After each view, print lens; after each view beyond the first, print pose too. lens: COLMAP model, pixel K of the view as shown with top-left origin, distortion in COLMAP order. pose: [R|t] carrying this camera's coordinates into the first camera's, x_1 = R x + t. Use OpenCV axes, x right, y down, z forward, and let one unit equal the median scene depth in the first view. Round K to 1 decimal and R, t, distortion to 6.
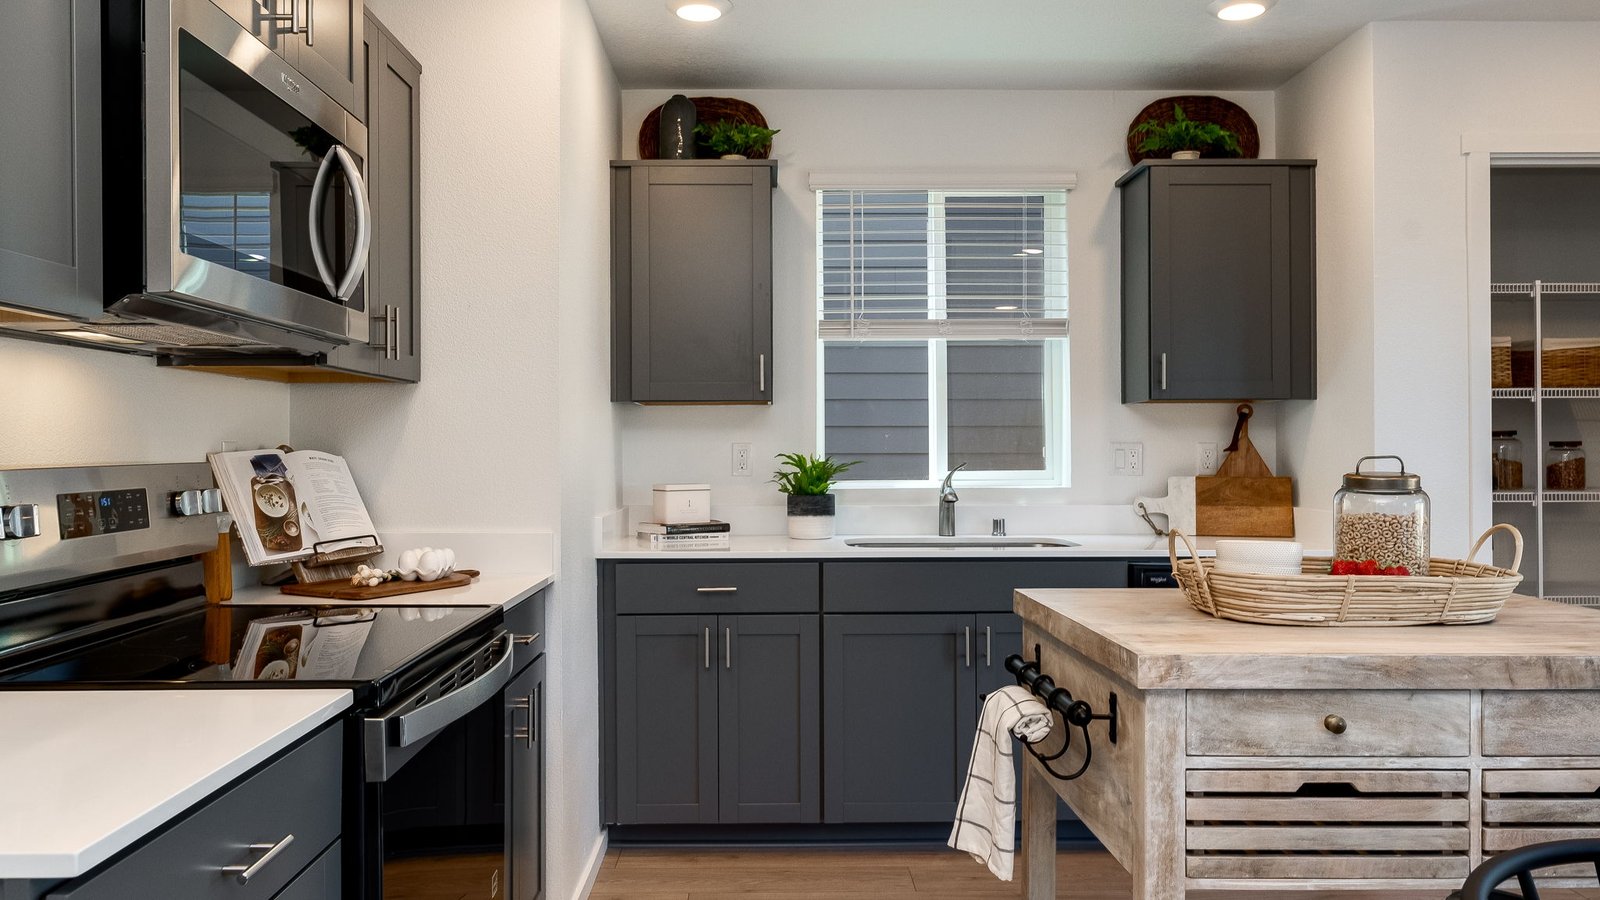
lens RADIAL K [[1327.1, 0, 797.2], [0, 1327.1, 450.2], [0, 0, 1]] dist [0.049795, -0.016308]
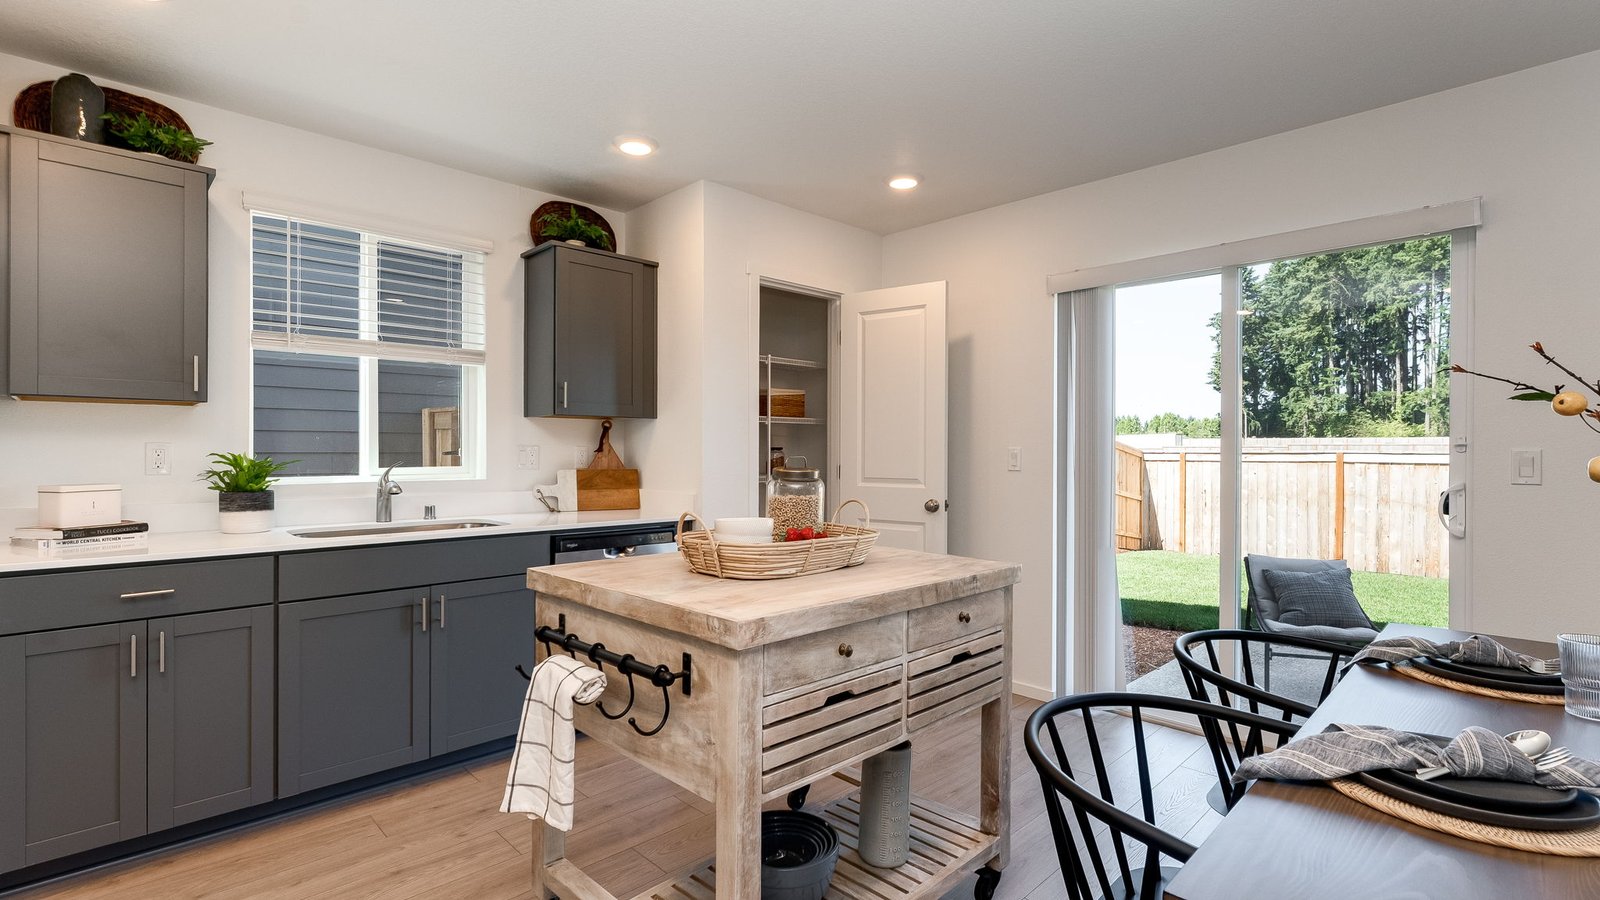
lens RADIAL K [[759.3, 0, 802.0], [0, 759.3, 452.4], [0, 0, 1]] dist [0.004283, -0.000516]
pose [[0.718601, 0.003616, 0.695413, -0.098096], [-0.004857, 0.999988, -0.000181, 0.000115], [-0.695405, -0.003247, 0.718610, 0.257362]]
